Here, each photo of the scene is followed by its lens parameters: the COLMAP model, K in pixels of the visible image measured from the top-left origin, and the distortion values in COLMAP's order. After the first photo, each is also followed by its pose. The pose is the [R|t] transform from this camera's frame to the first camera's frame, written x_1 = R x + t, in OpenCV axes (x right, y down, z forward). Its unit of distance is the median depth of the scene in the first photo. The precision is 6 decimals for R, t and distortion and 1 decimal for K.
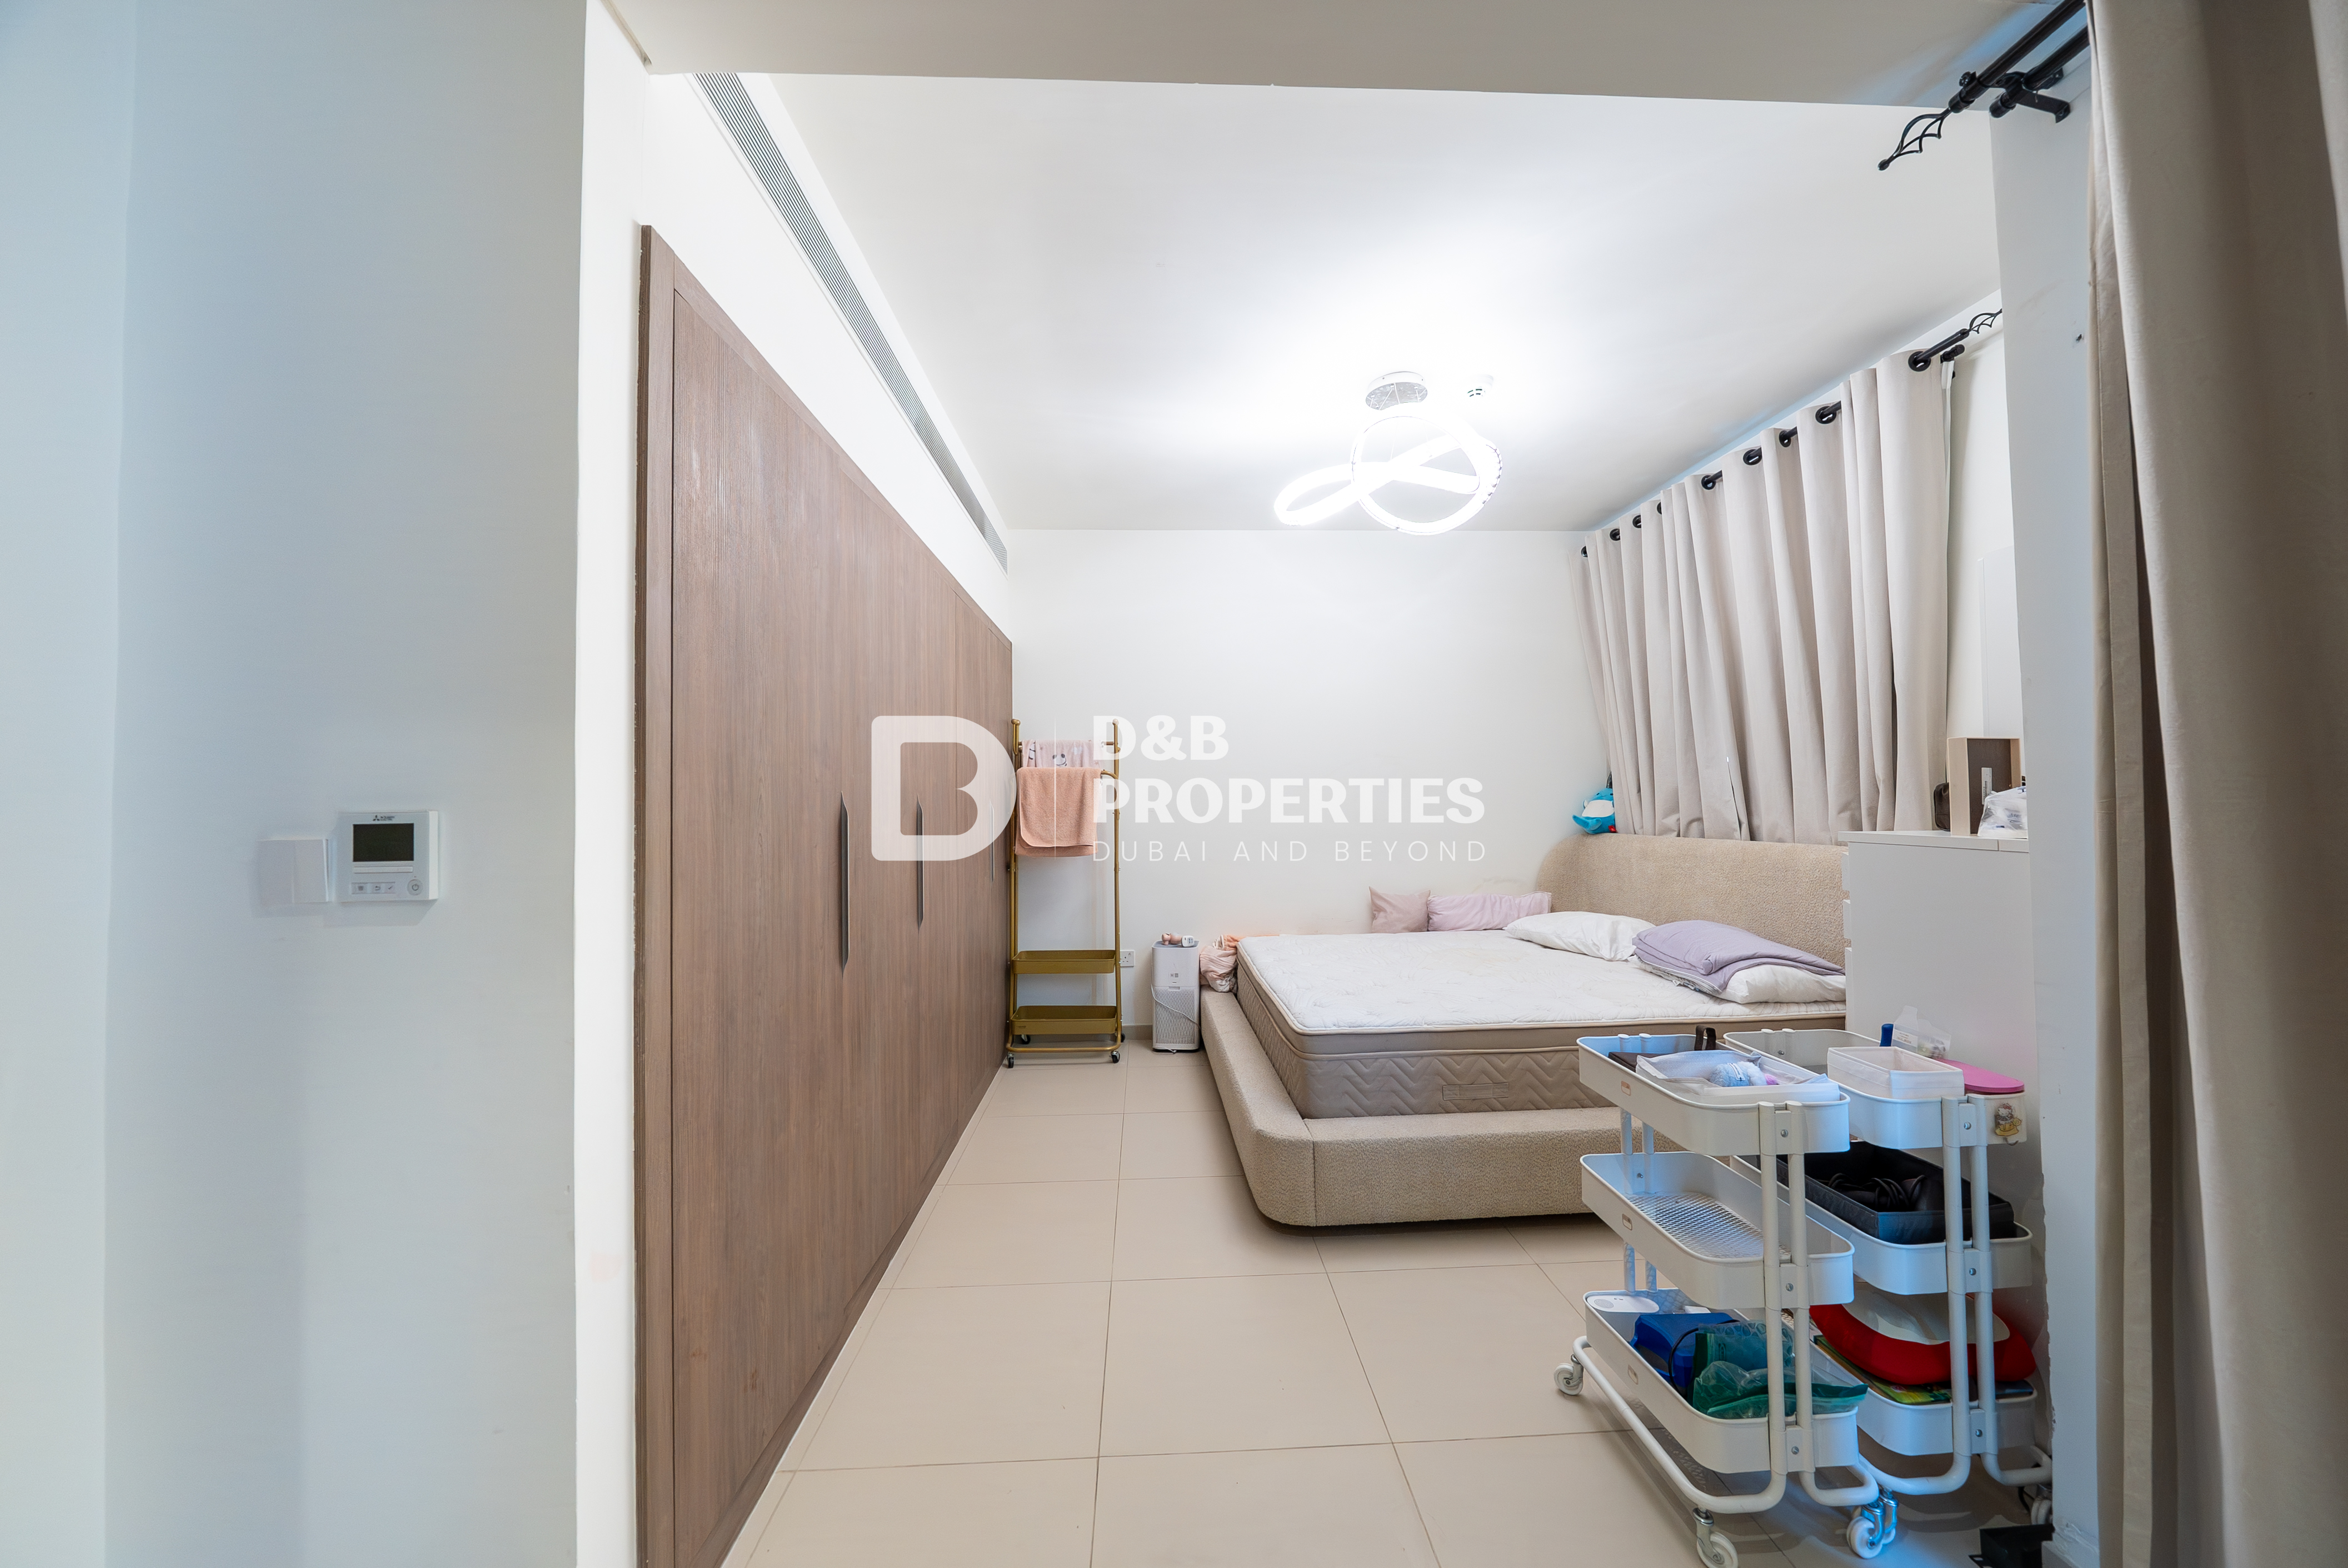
lens RADIAL K [[805.7, 0, 1174.0], [0, 805.7, 784.0], [0, 0, 1]] dist [-0.005915, -0.000062]
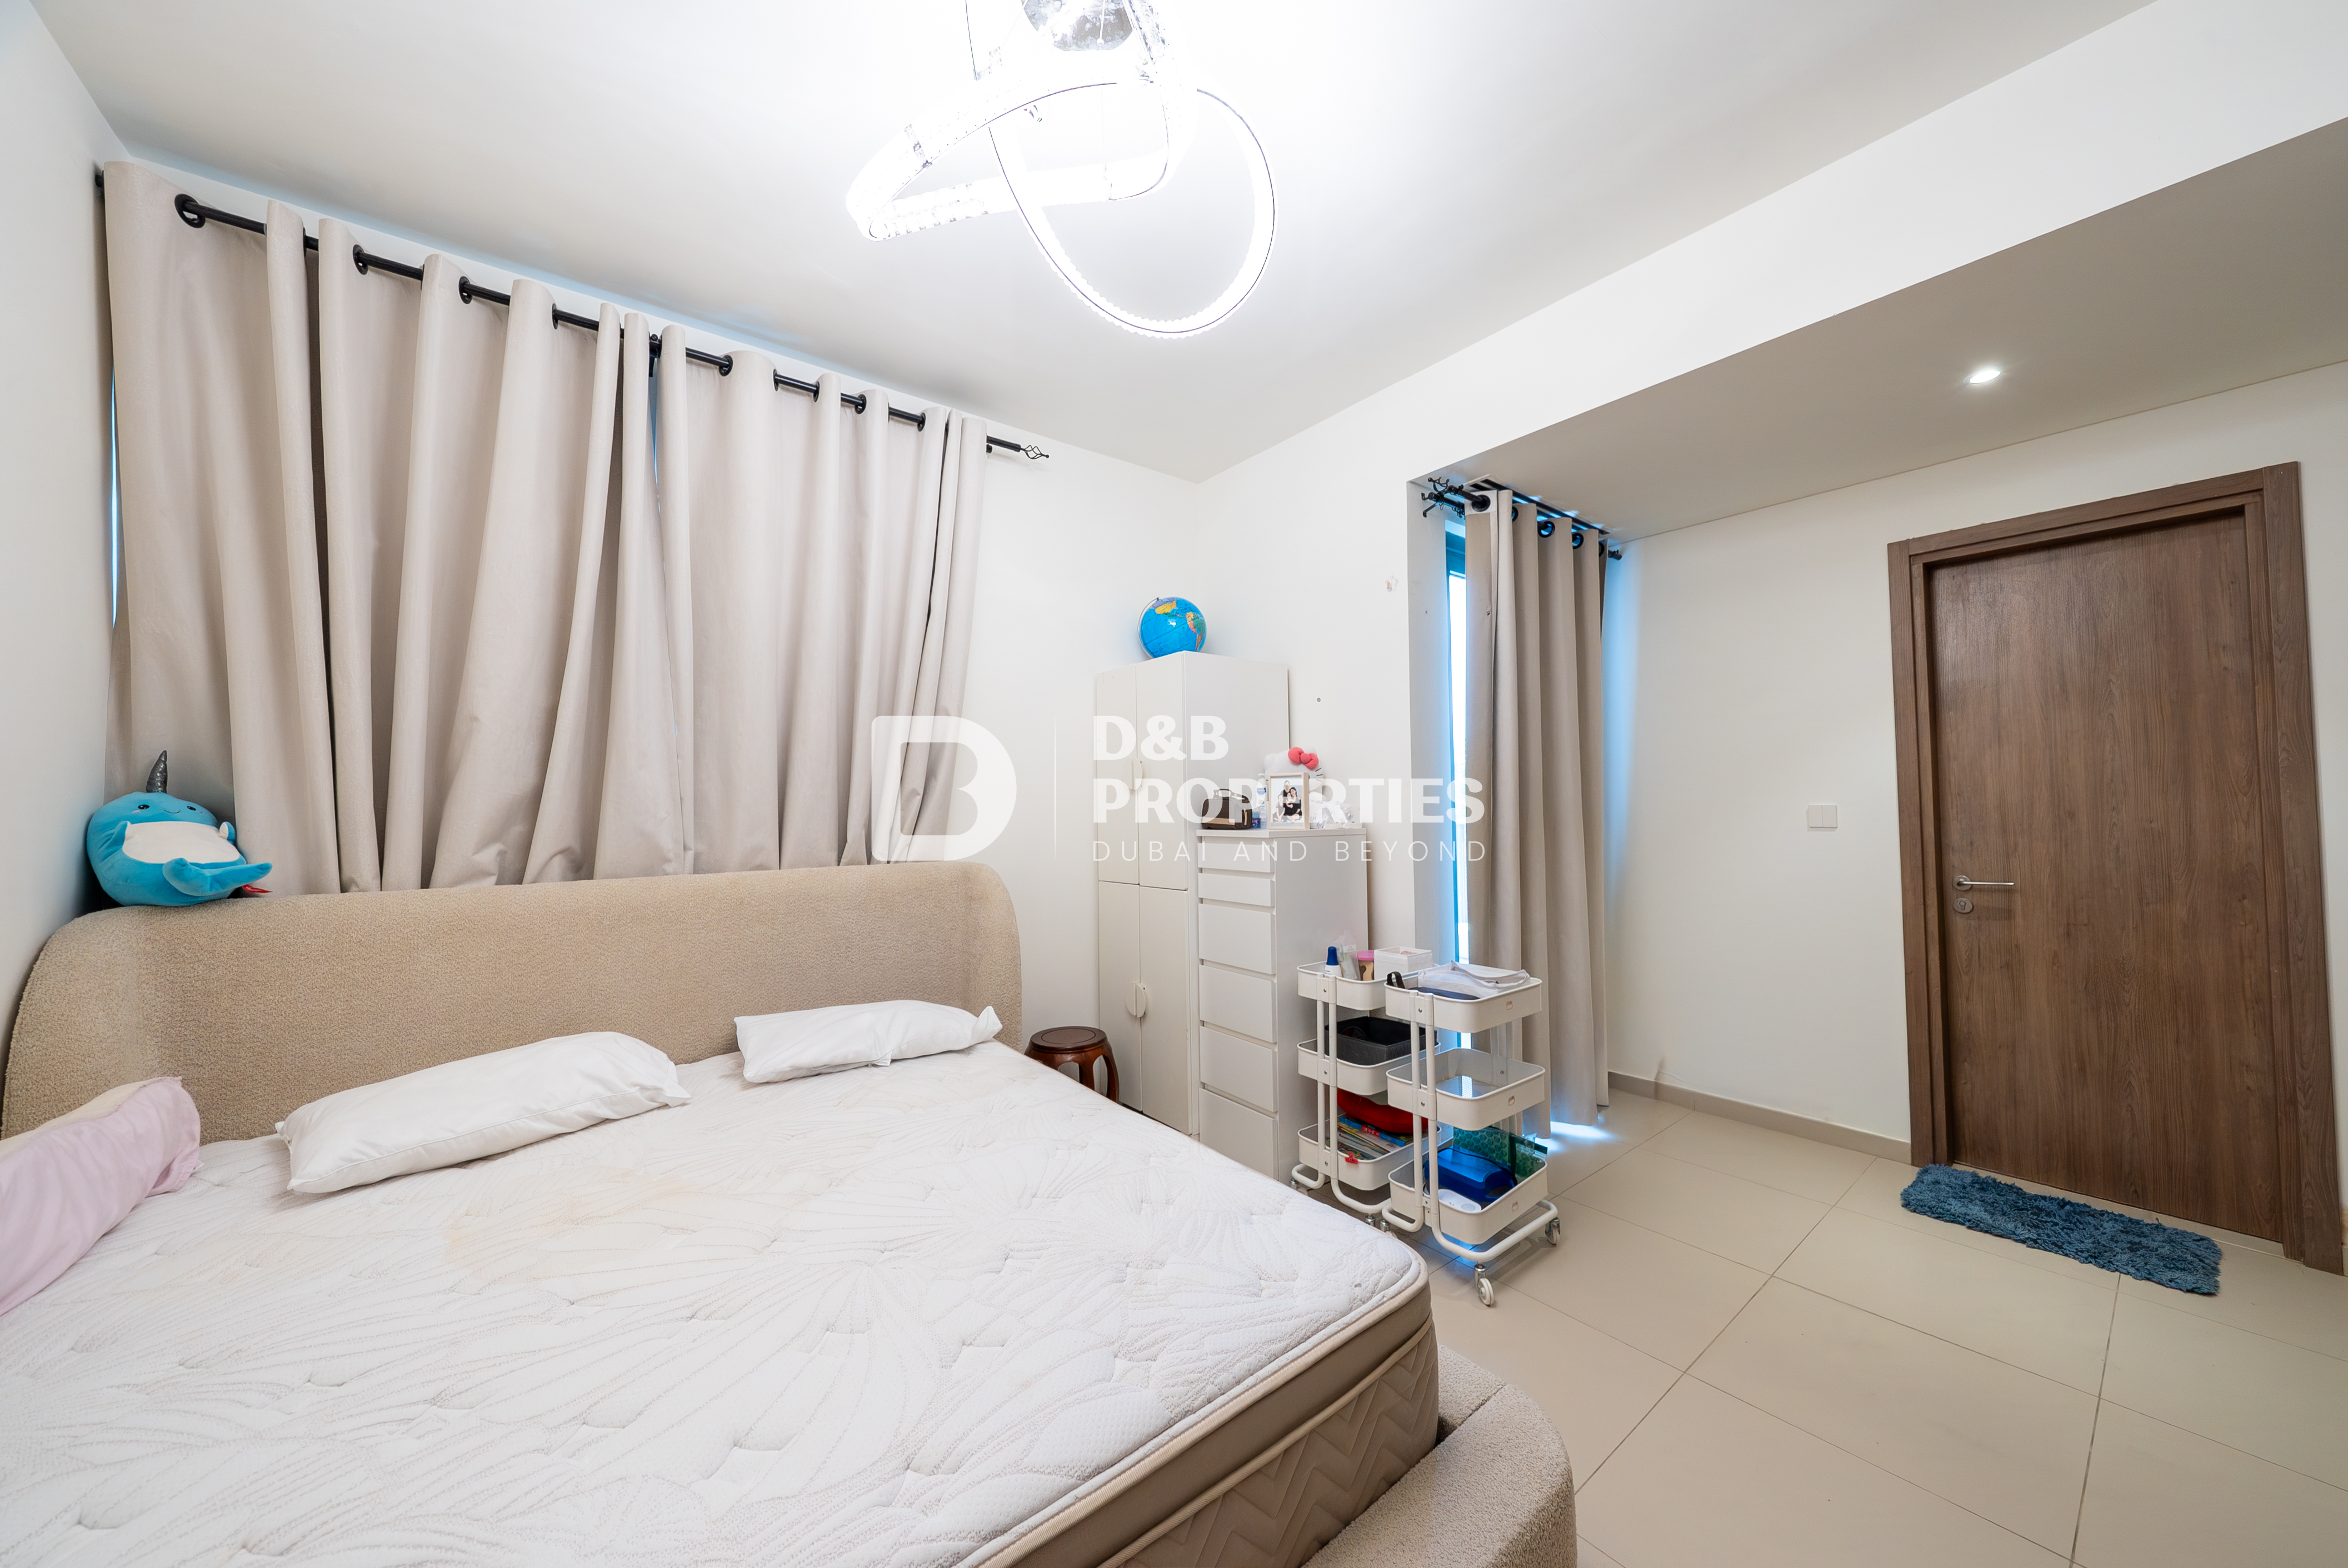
lens RADIAL K [[805.7, 0, 1174.0], [0, 805.7, 784.0], [0, 0, 1]] dist [-0.005915, -0.000062]
pose [[-0.576849, 0.047735, 0.815455, -0.105950], [0.000779, 0.998323, -0.057889, 0.028858], [-0.816851, -0.032758, -0.575919, 0.945272]]
